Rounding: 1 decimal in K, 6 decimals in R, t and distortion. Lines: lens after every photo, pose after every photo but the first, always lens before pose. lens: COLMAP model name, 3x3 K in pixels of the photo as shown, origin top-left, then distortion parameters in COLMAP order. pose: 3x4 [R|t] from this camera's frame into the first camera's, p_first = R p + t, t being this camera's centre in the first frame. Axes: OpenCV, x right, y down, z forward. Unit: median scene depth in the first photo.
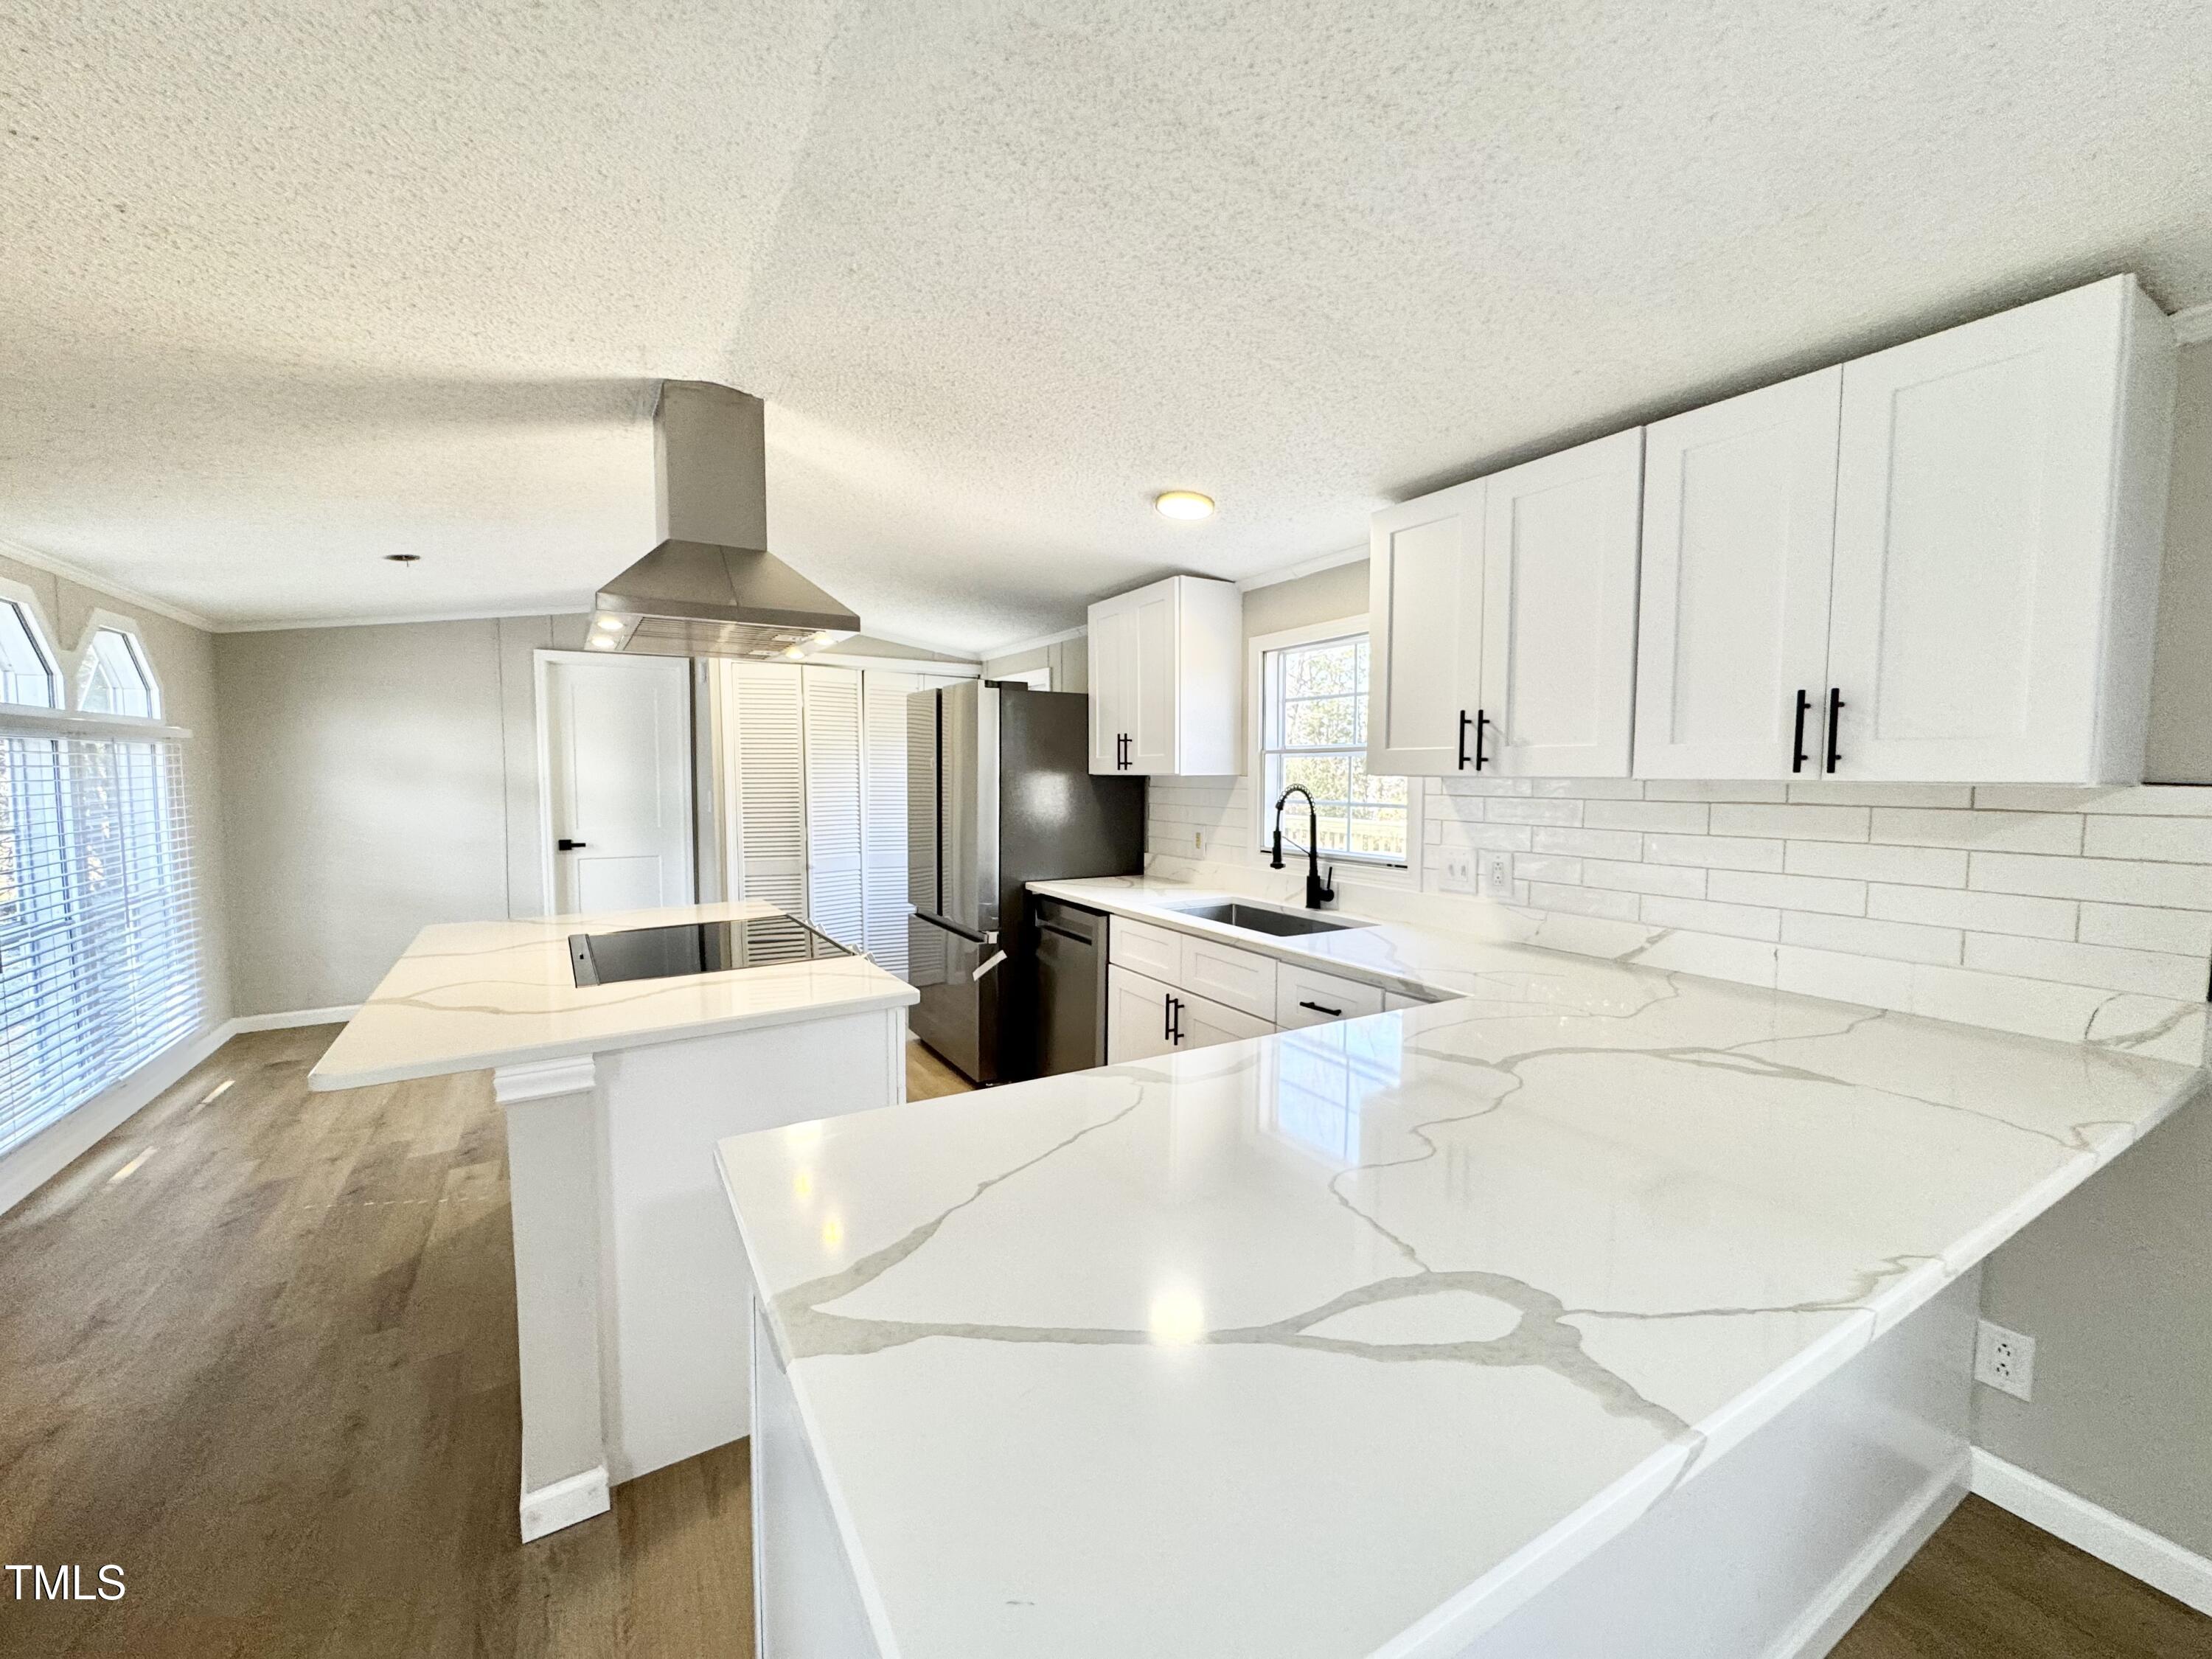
lens RADIAL K [[883.6, 0, 1102.2], [0, 883.6, 826.9], [0, 0, 1]] dist [-0.003299, 0.000581]
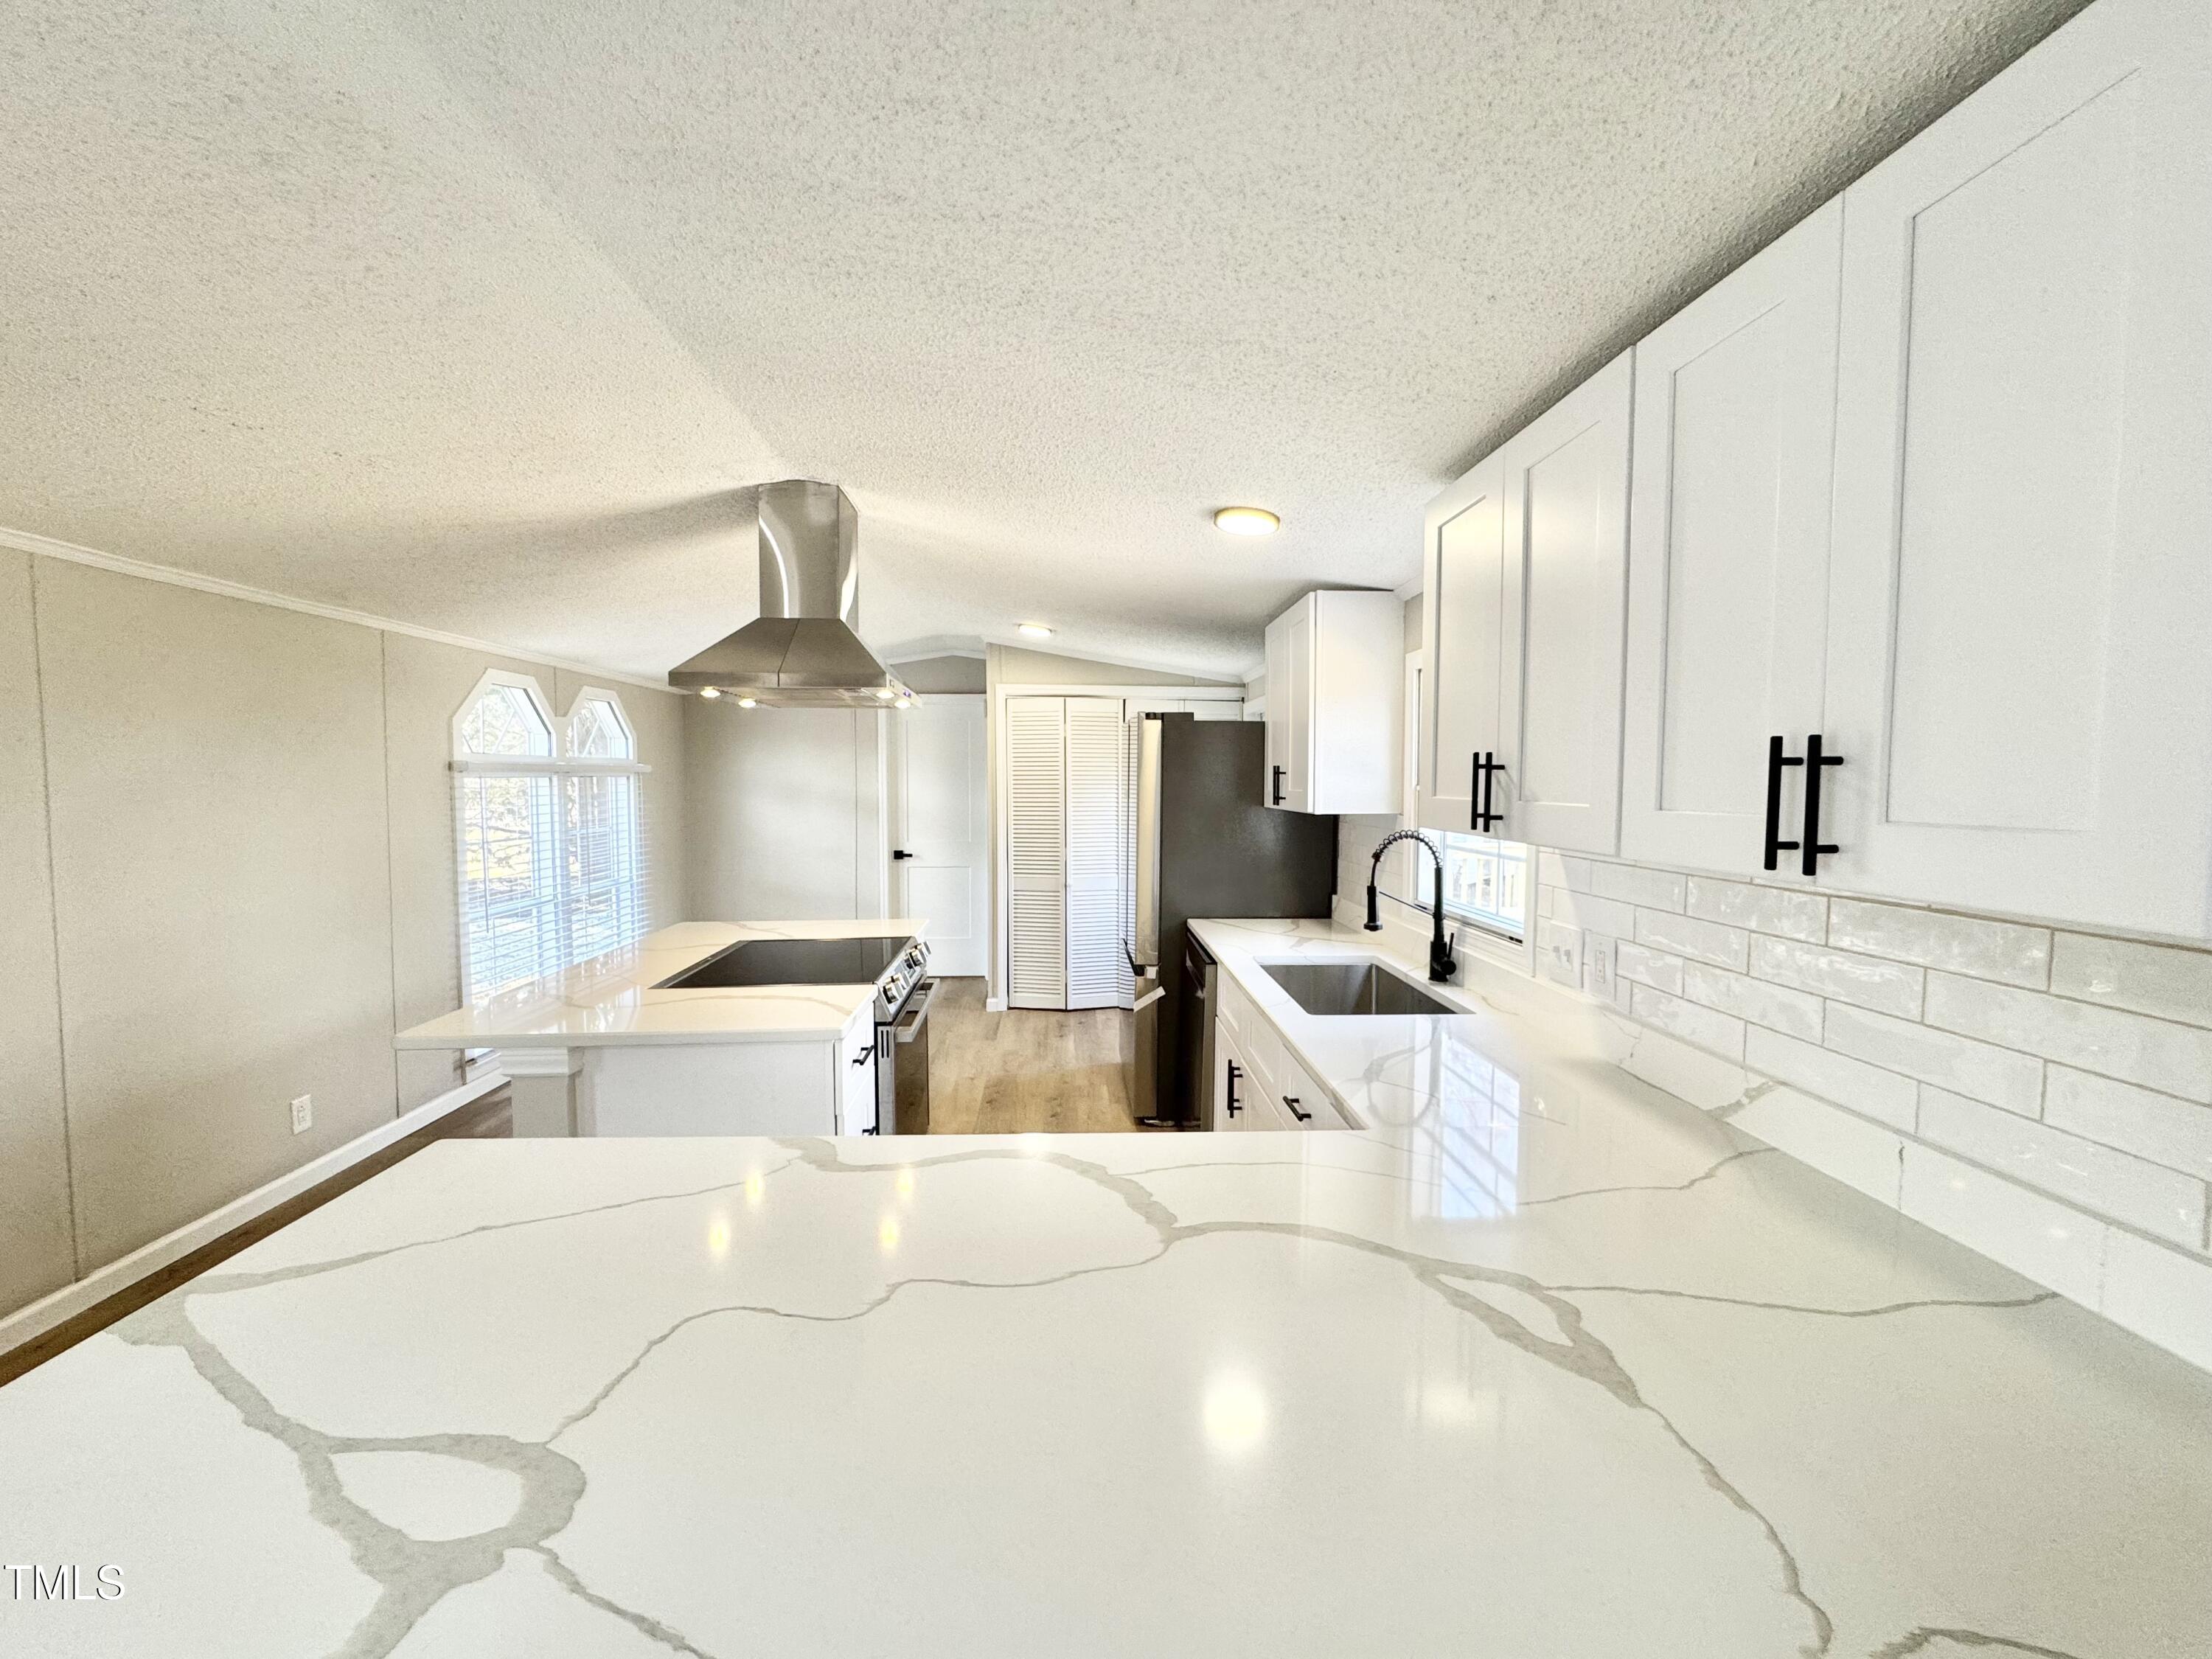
lens RADIAL K [[883.6, 0, 1101.5], [0, 883.6, 826.1], [0, 0, 1]] dist [-0.003299, 0.000581]
pose [[0.881156, 0.025117, -0.472158, 0.363955], [-0.030428, 0.999530, -0.003614, -0.041335], [0.471845, 0.017551, 0.881507, 0.129601]]
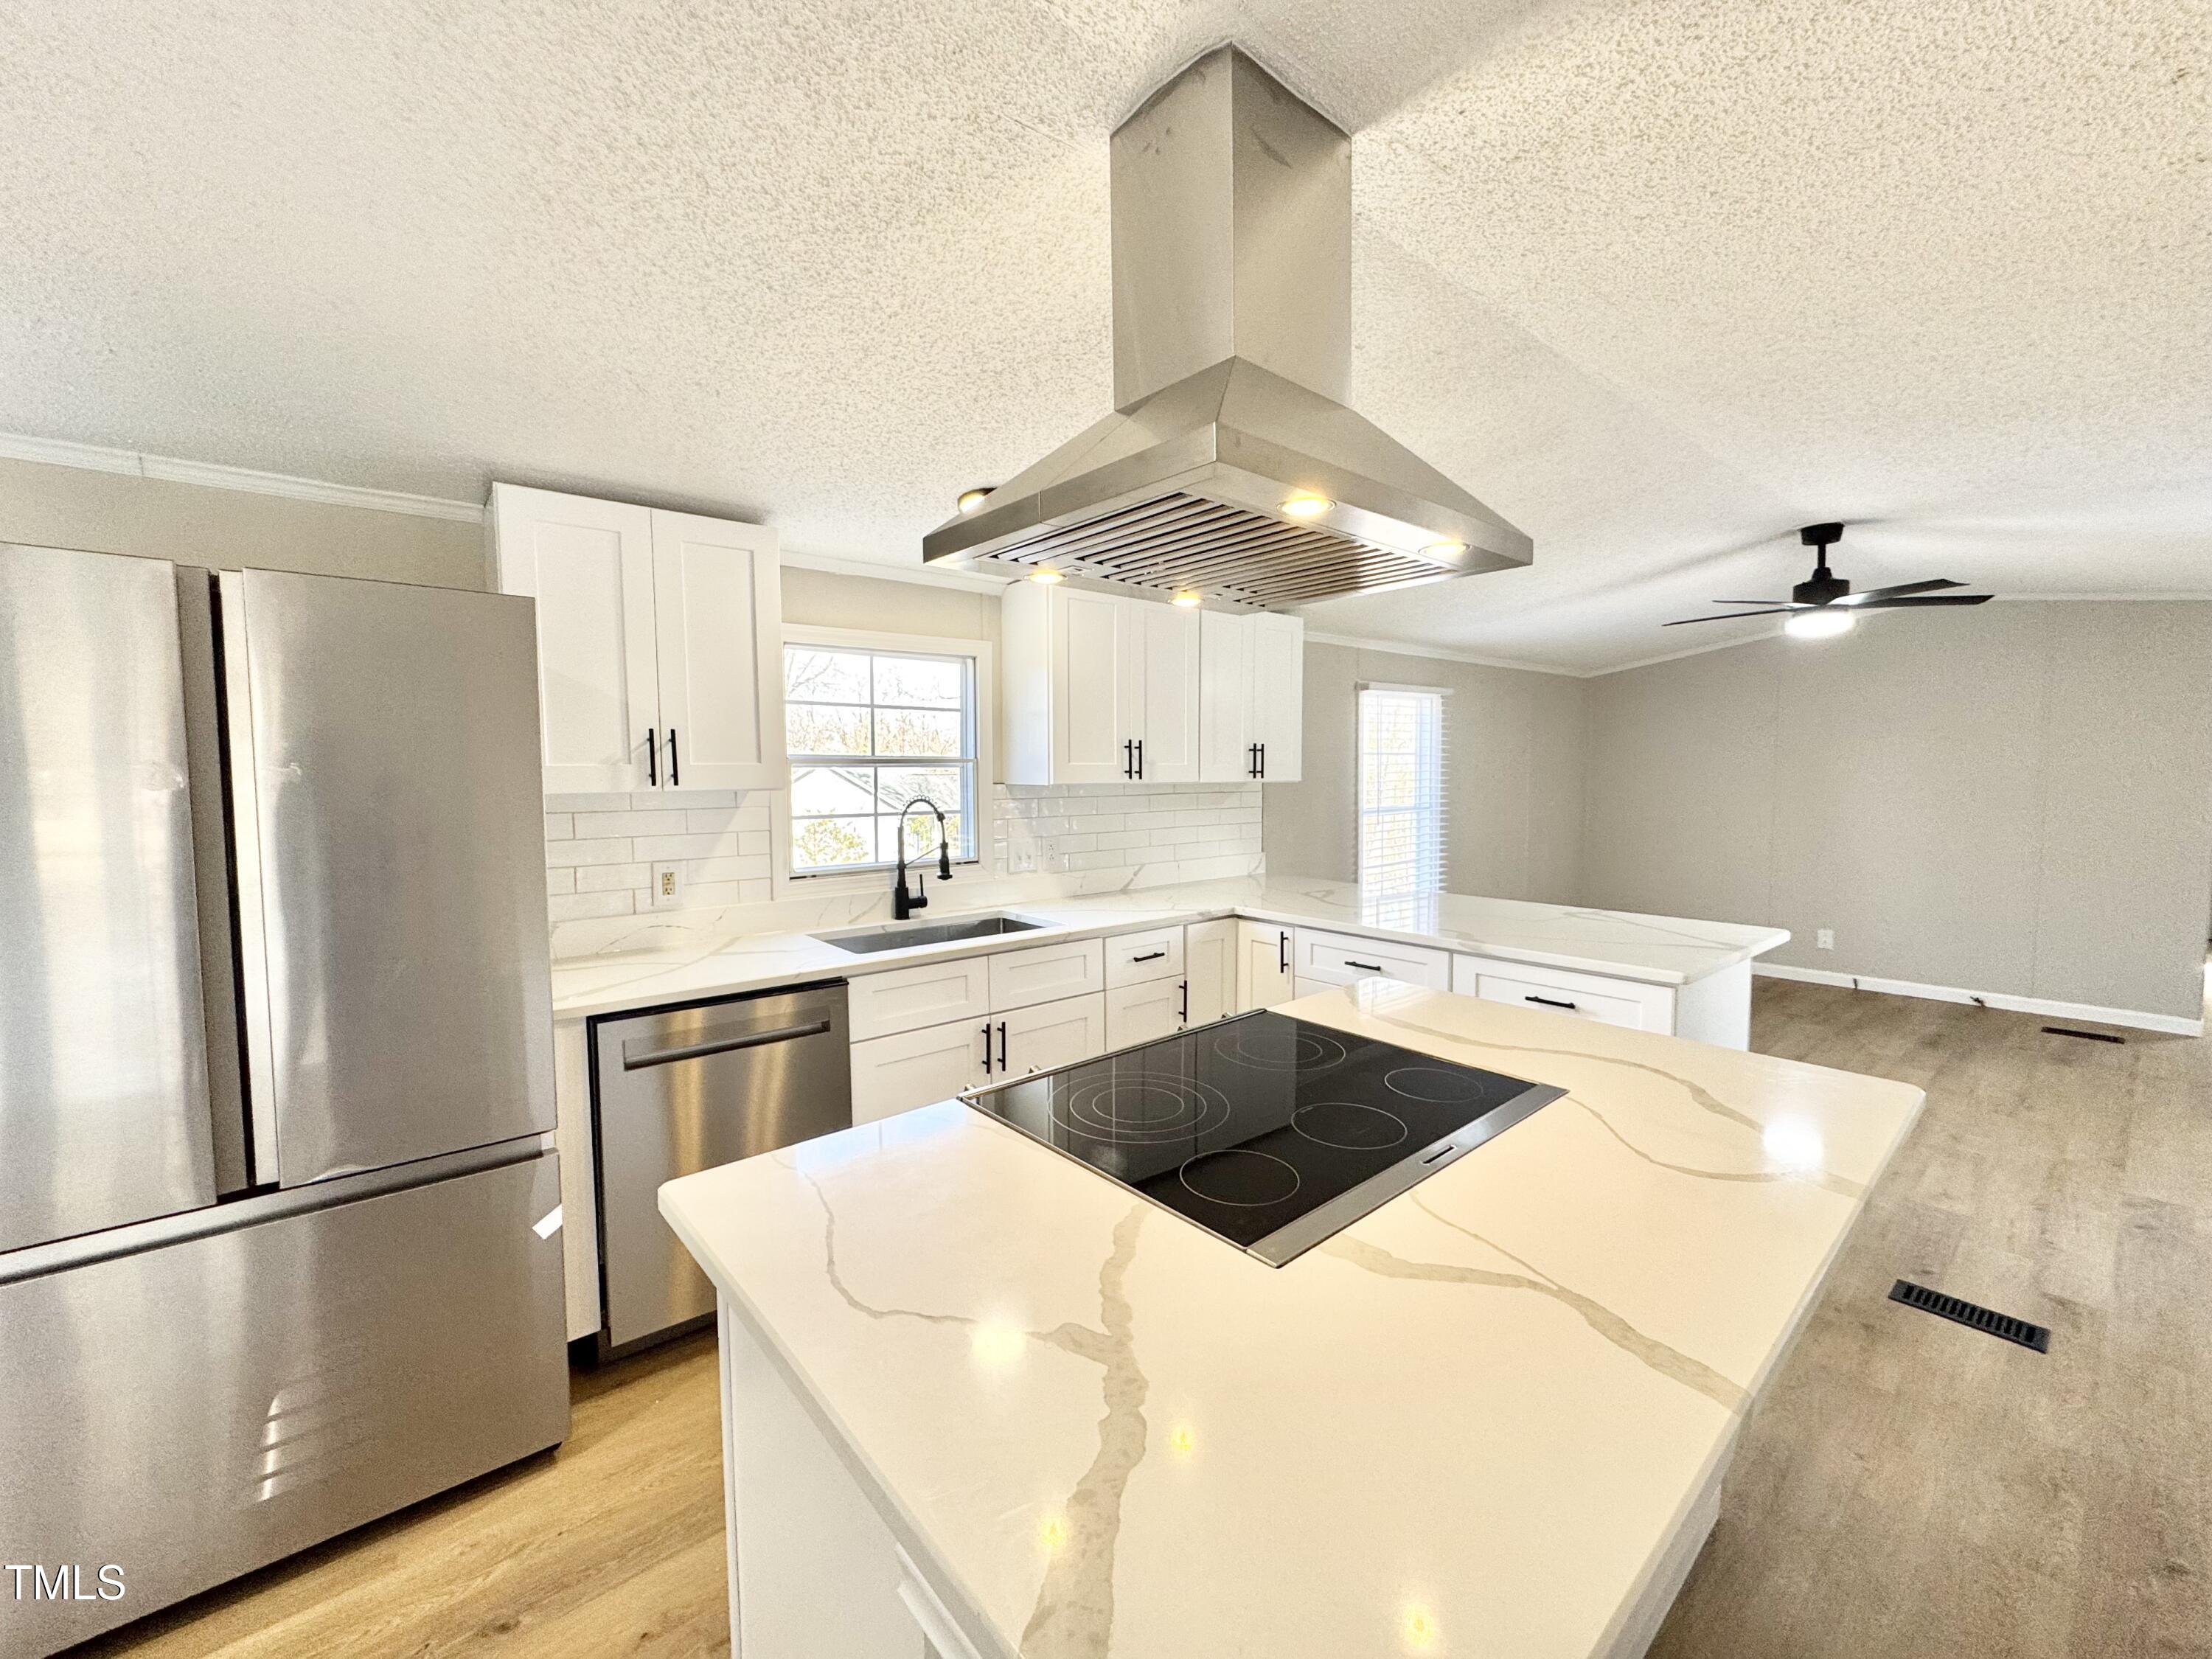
lens RADIAL K [[883.6, 0, 1102.8], [0, 883.6, 830.2], [0, 0, 1]] dist [-0.003299, 0.000581]
pose [[-0.153478, -0.067130, 0.985869, -0.808368], [0.068504, 0.994567, 0.078387, -0.074591], [-0.985775, 0.079566, -0.148045, 0.960369]]
